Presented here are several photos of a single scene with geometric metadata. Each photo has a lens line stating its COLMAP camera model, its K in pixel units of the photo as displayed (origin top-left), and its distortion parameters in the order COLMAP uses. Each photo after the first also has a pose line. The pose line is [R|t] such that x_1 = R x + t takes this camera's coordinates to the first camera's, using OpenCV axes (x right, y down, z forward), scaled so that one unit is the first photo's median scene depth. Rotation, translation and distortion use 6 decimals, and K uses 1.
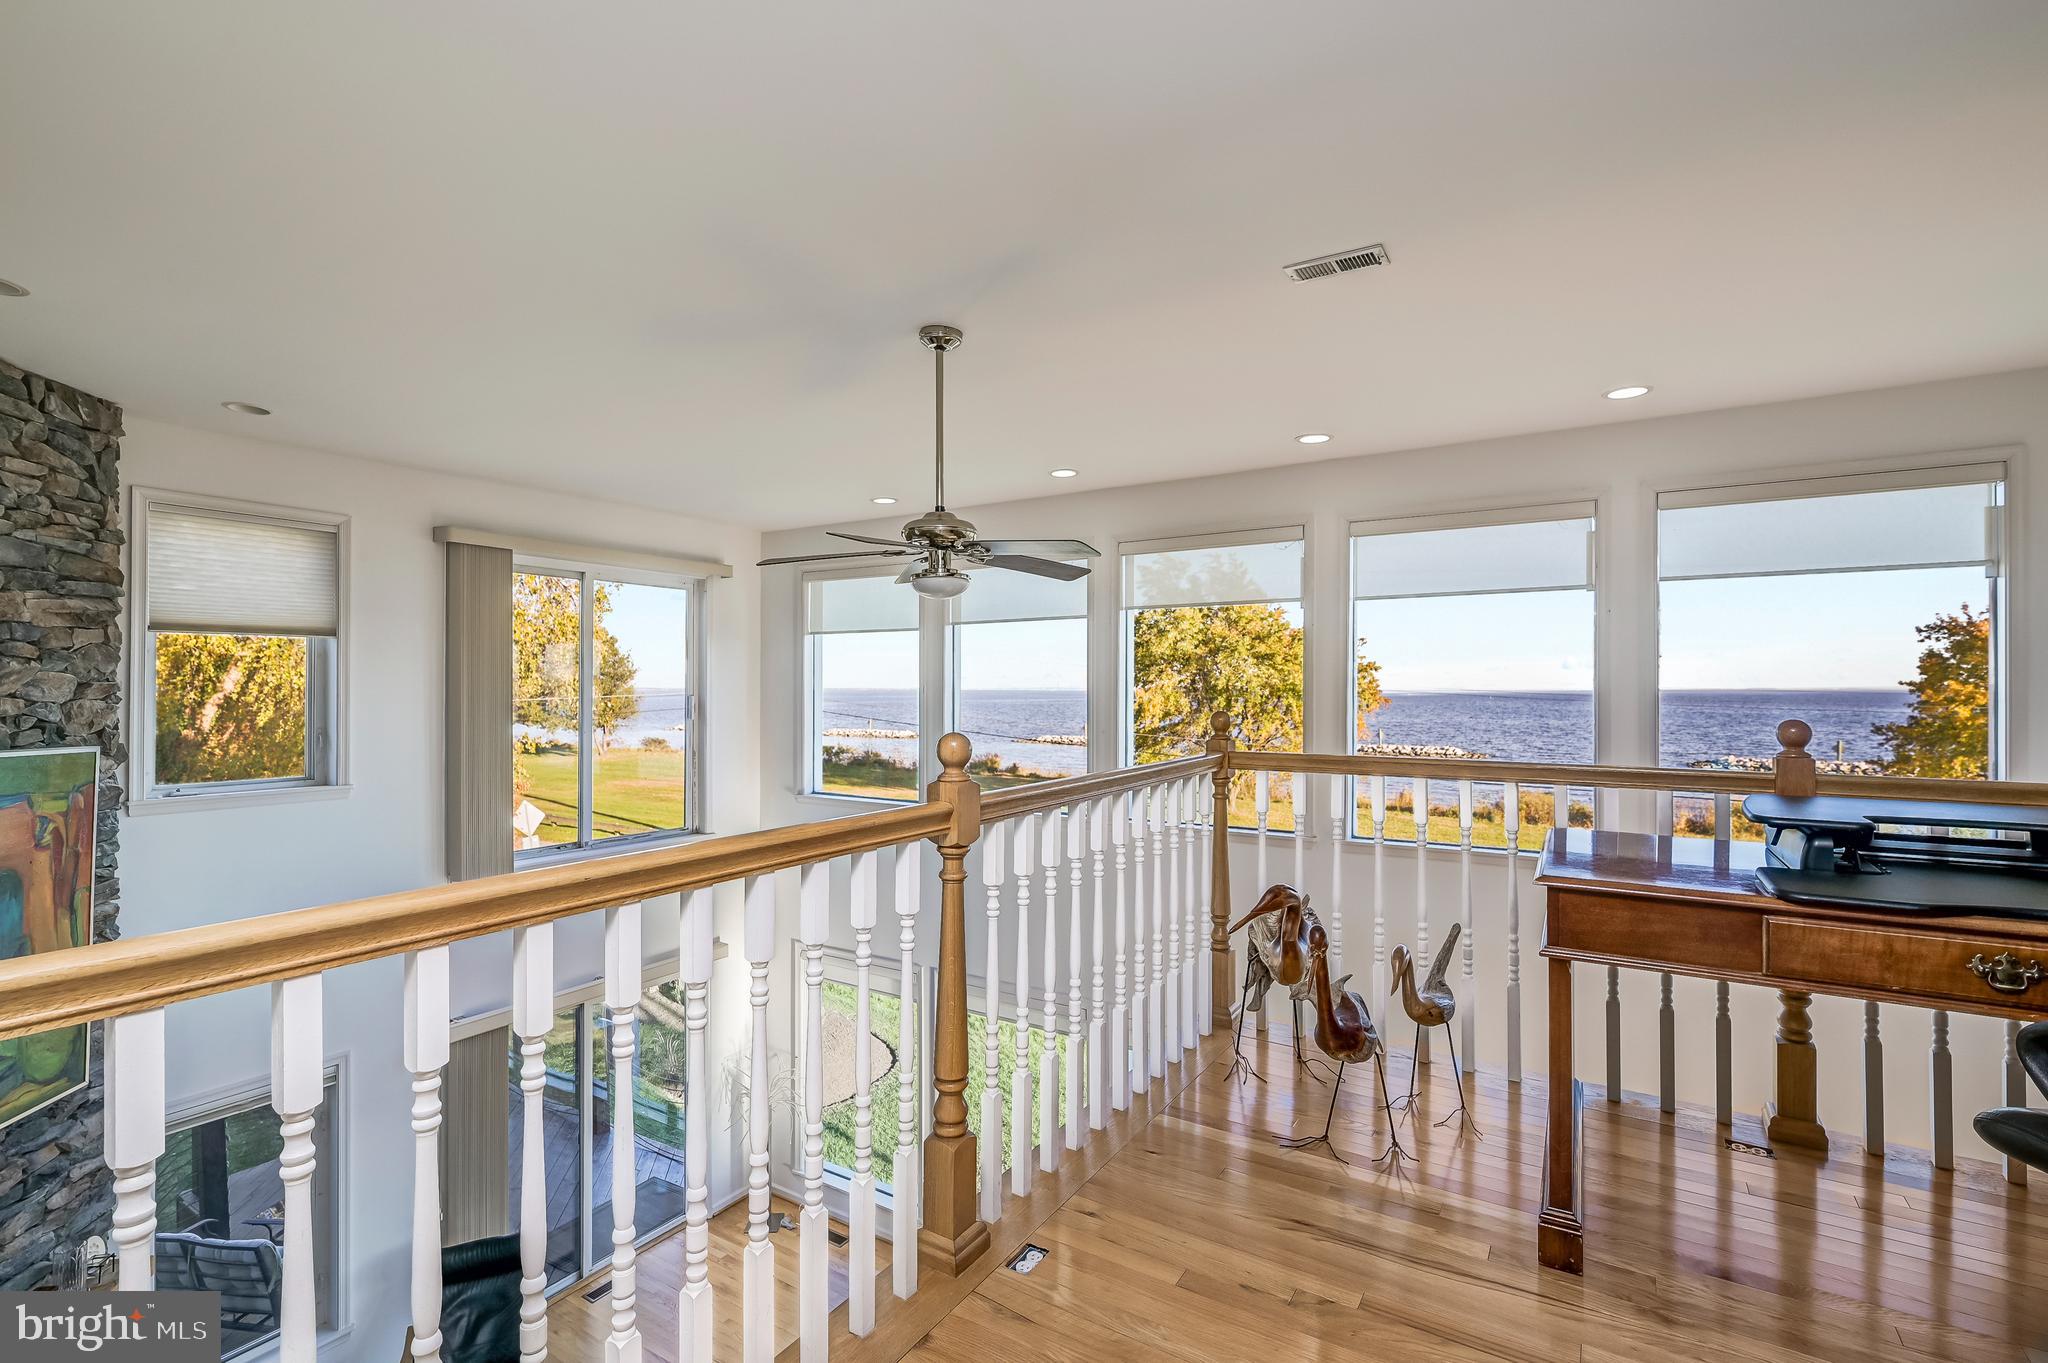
lens RADIAL K [[914.7, 0, 1024.9], [0, 914.7, 695.6], [0, 0, 1]] dist [0.000222, 0.000010]
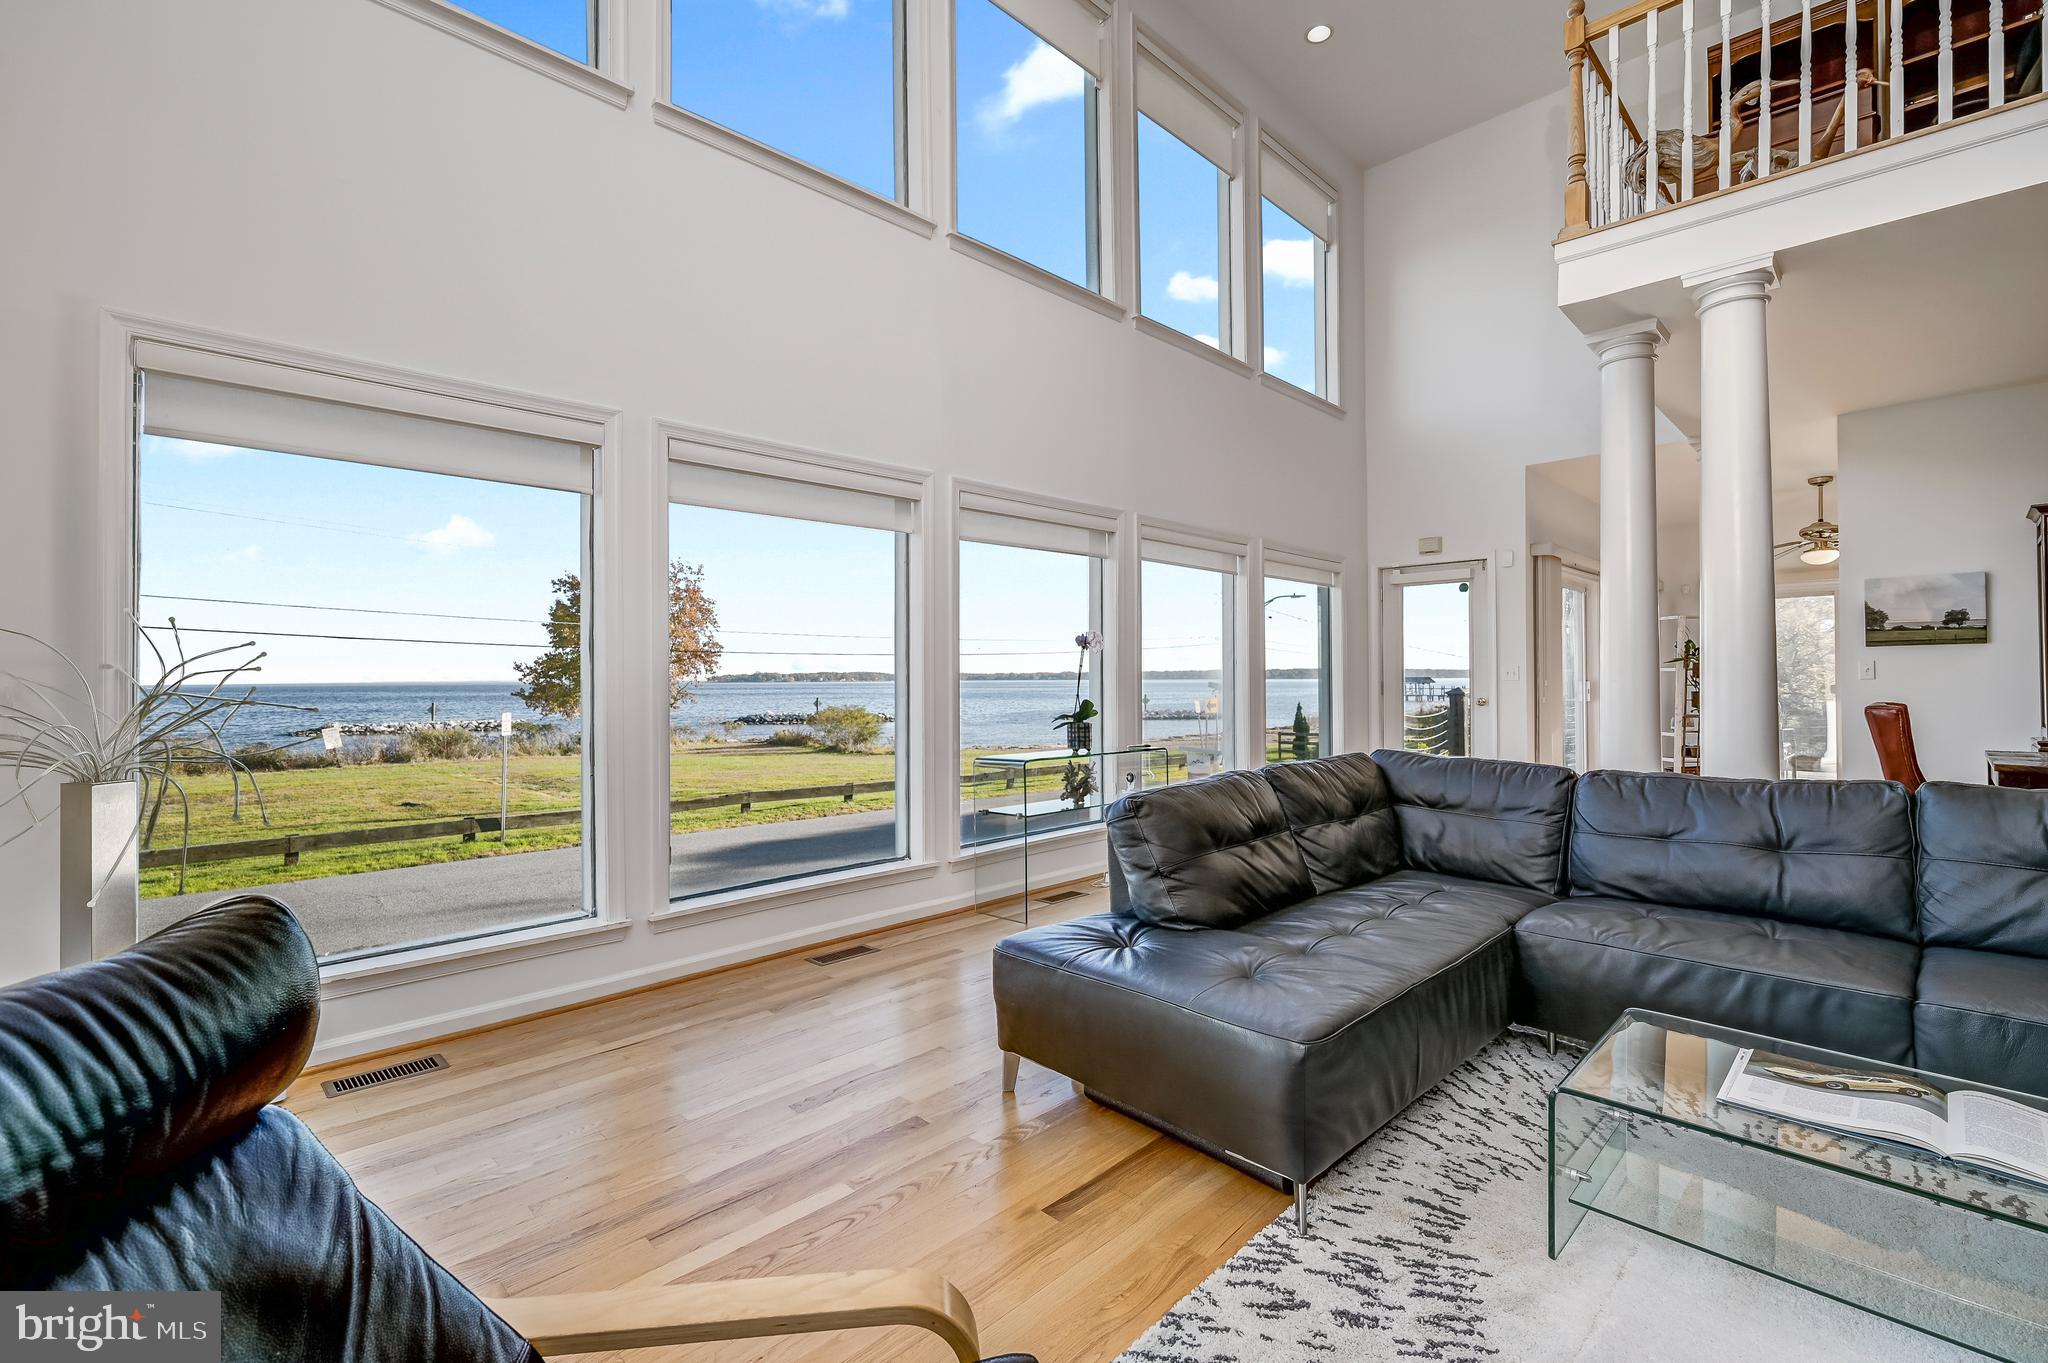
lens RADIAL K [[903.0, 0, 1034.1], [0, 903.0, 671.1], [0, 0, 1]] dist [-0.000470, -0.000164]
pose [[0.217679, 0.007252, 0.975993, -0.082127], [0.010940, 0.999891, -0.009870, 0.073223], [-0.975959, 0.012826, 0.217576, 0.107811]]
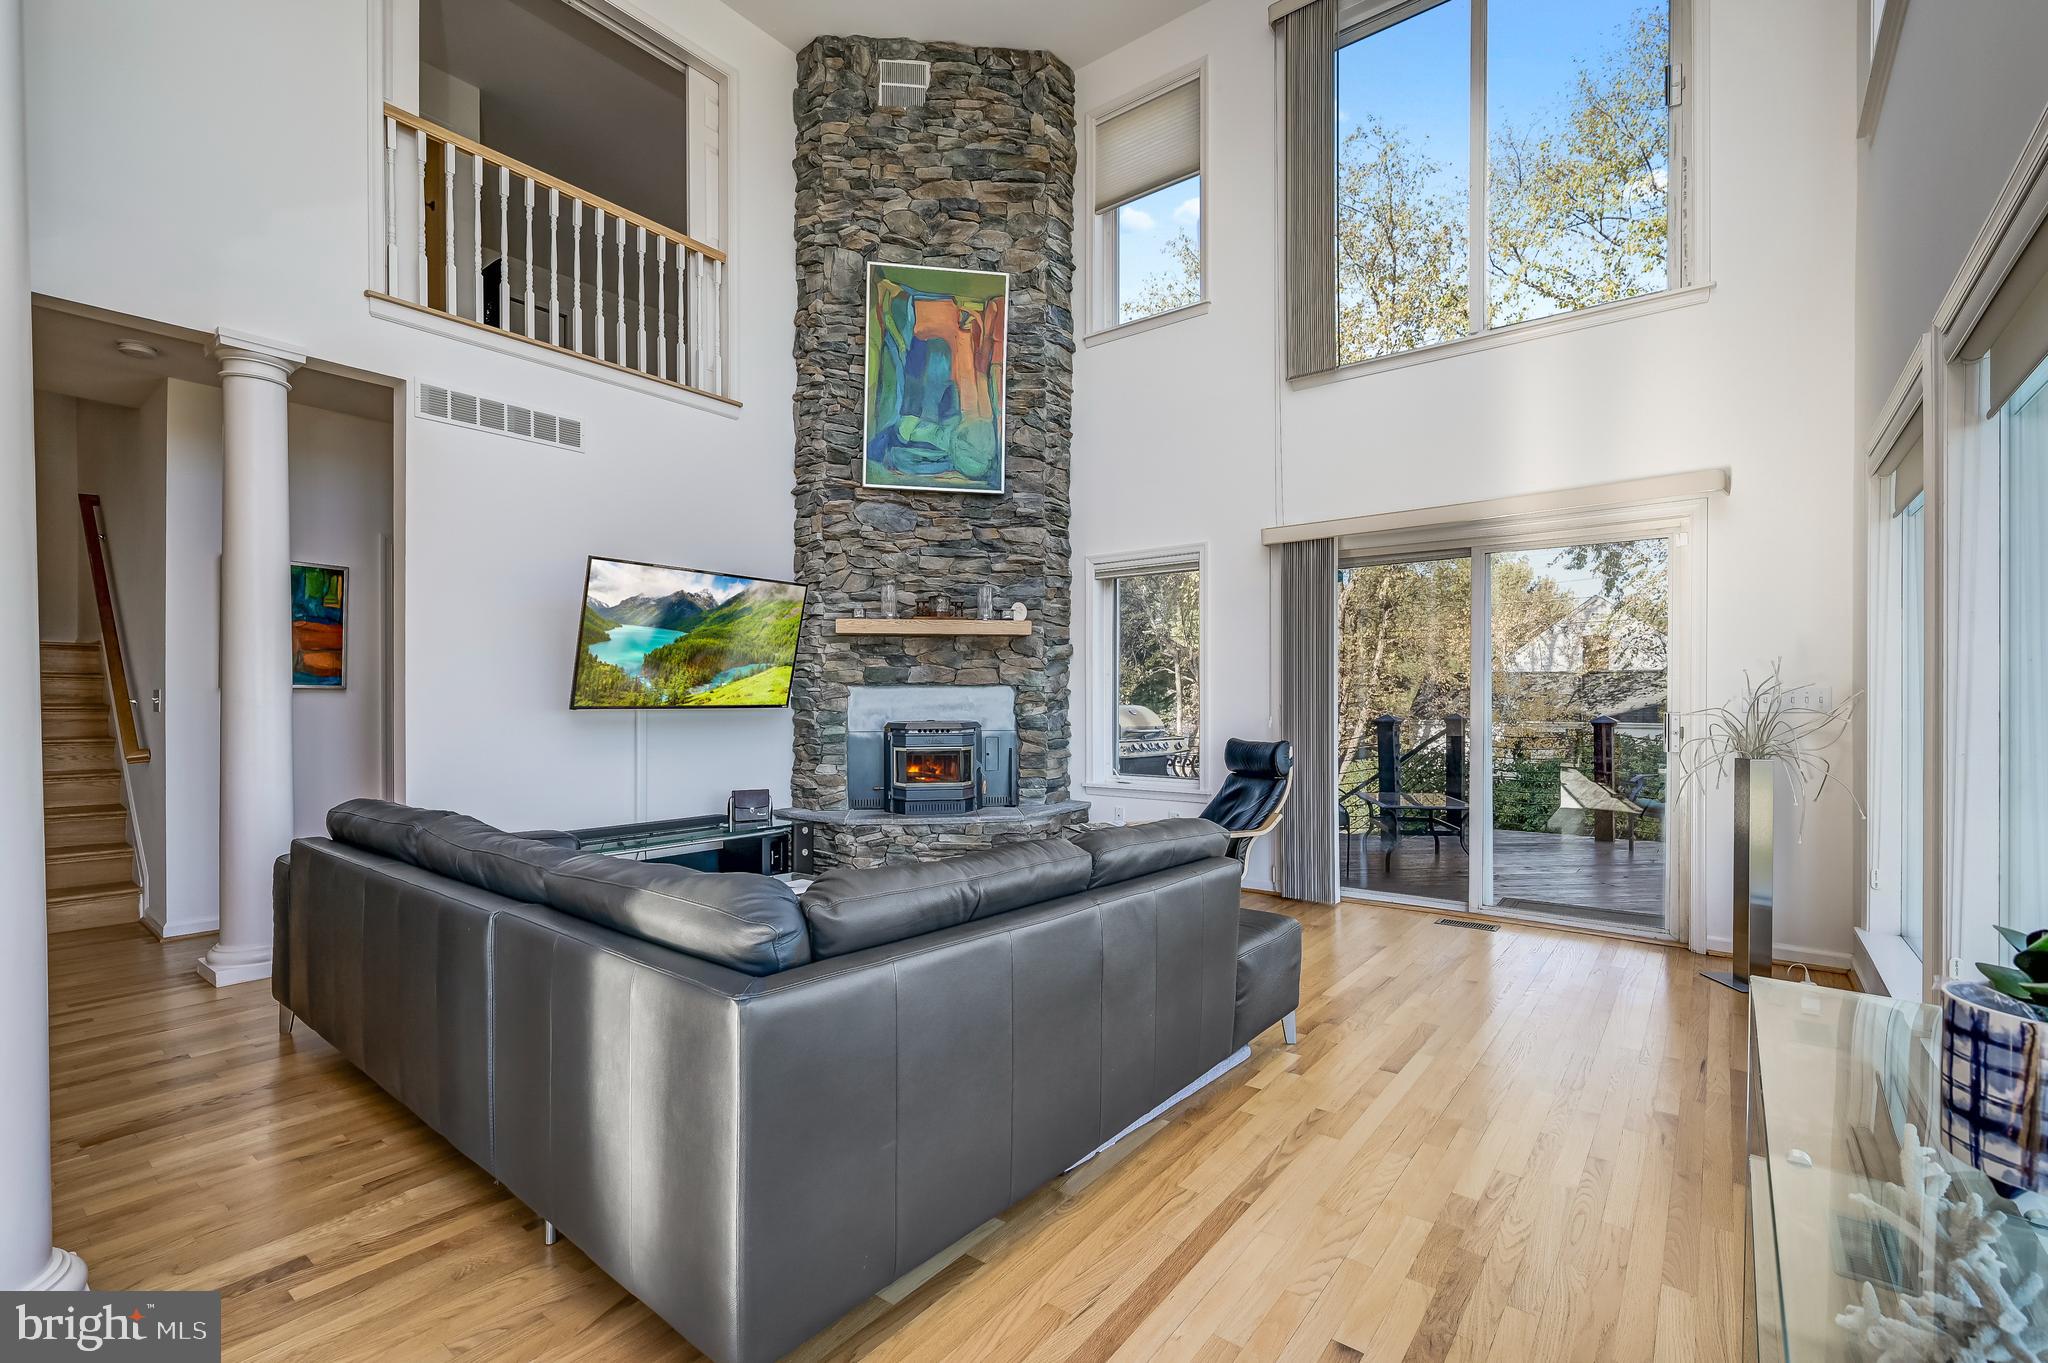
lens RADIAL K [[914.7, 0, 1024.9], [0, 914.7, 695.6], [0, 0, 1]] dist [0.000222, 0.000010]
pose [[-0.084749, -0.005820, -0.996385, 0.046772], [-0.004397, 0.999975, -0.005467, 0.073092], [0.996393, 0.003918, -0.084773, 0.110920]]
